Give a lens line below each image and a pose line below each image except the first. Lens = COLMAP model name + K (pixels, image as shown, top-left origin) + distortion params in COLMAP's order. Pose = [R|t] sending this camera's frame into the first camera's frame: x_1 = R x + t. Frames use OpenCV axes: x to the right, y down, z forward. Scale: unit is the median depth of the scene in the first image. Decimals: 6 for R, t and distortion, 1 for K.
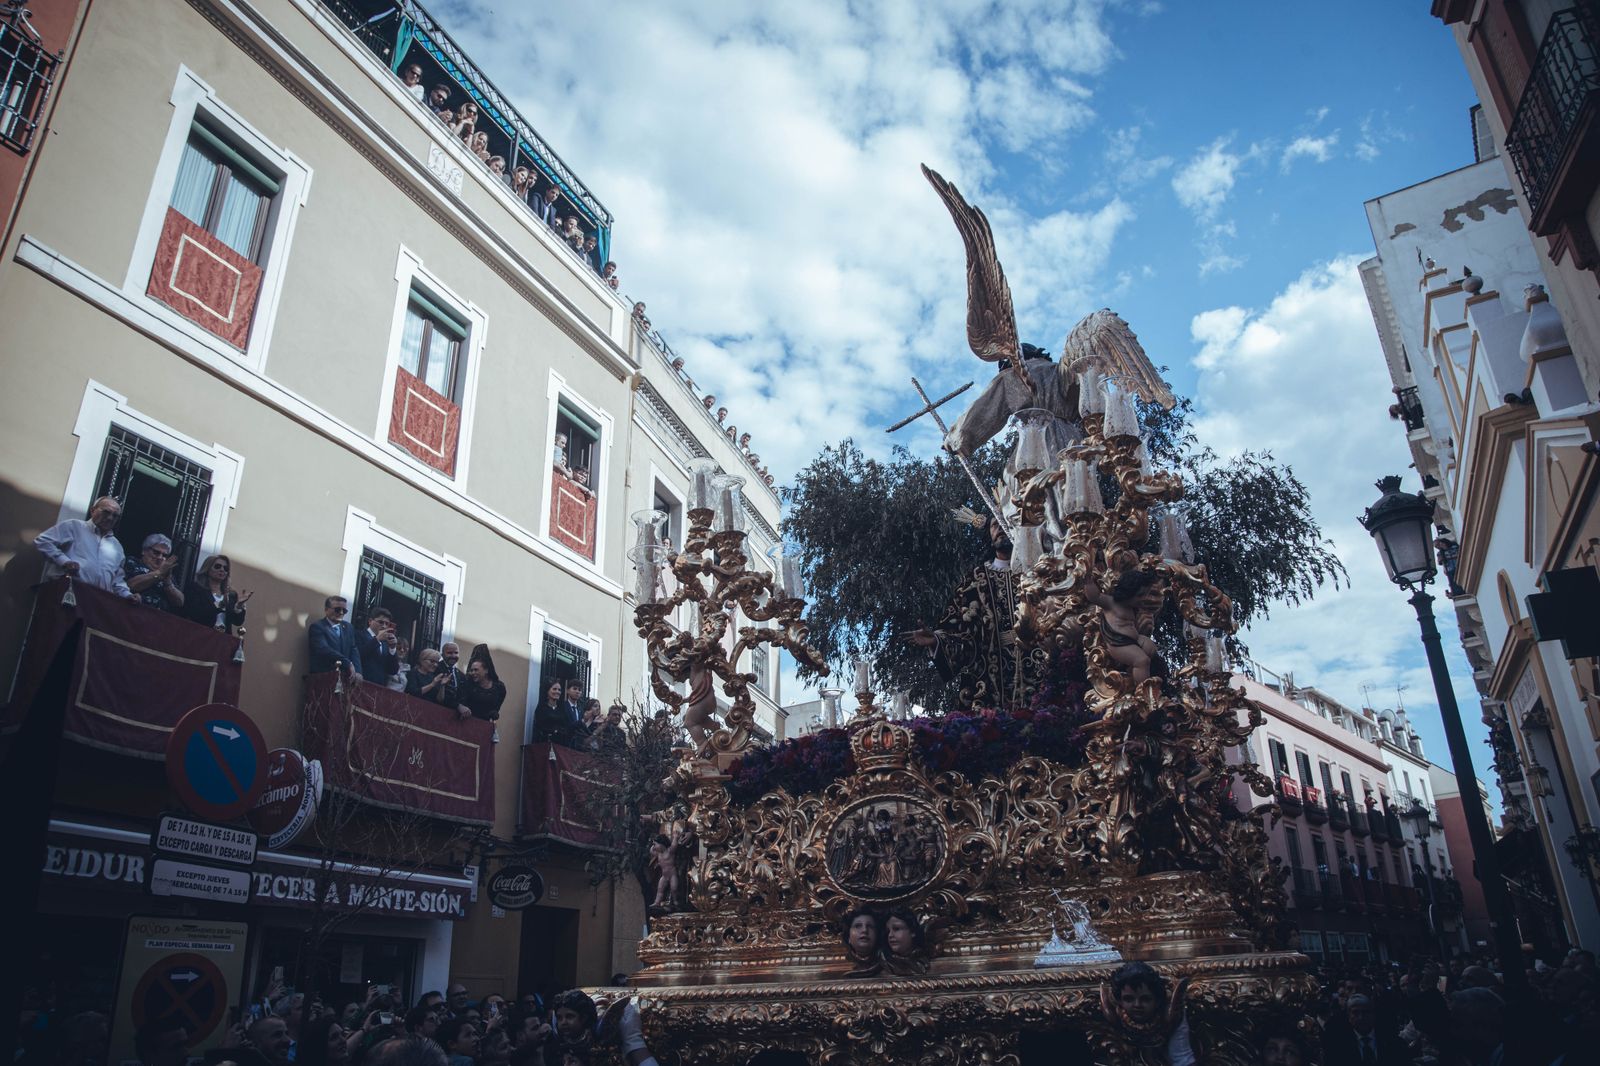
lens RADIAL K [[1095.4, 0, 800.6], [0, 1095.4, 540.8], [0, 0, 1]] dist [-0.121816, 0.065724]
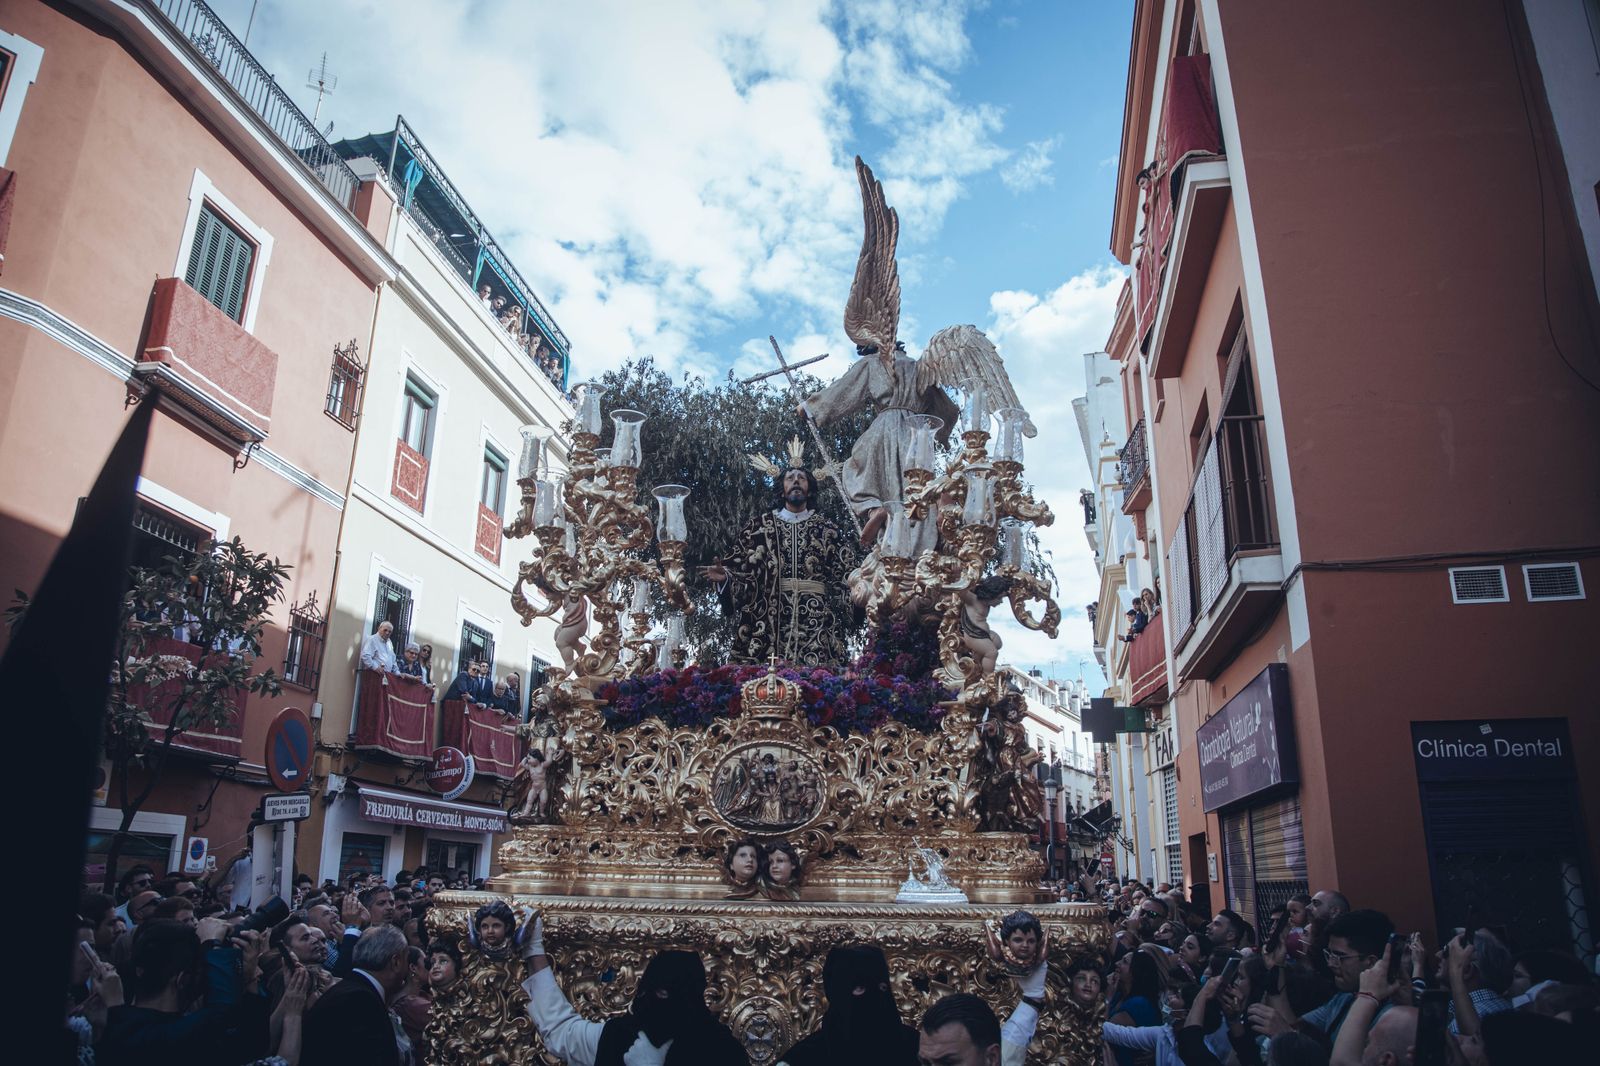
lens RADIAL K [[1095.4, 0, 800.6], [0, 1095.4, 540.8], [0, 0, 1]] dist [-0.121816, 0.065724]
pose [[0.924313, 0.161048, 0.345990, -0.314271], [-0.194638, 0.978759, 0.064393, -0.045828], [-0.328271, -0.126862, 0.936026, -0.035311]]
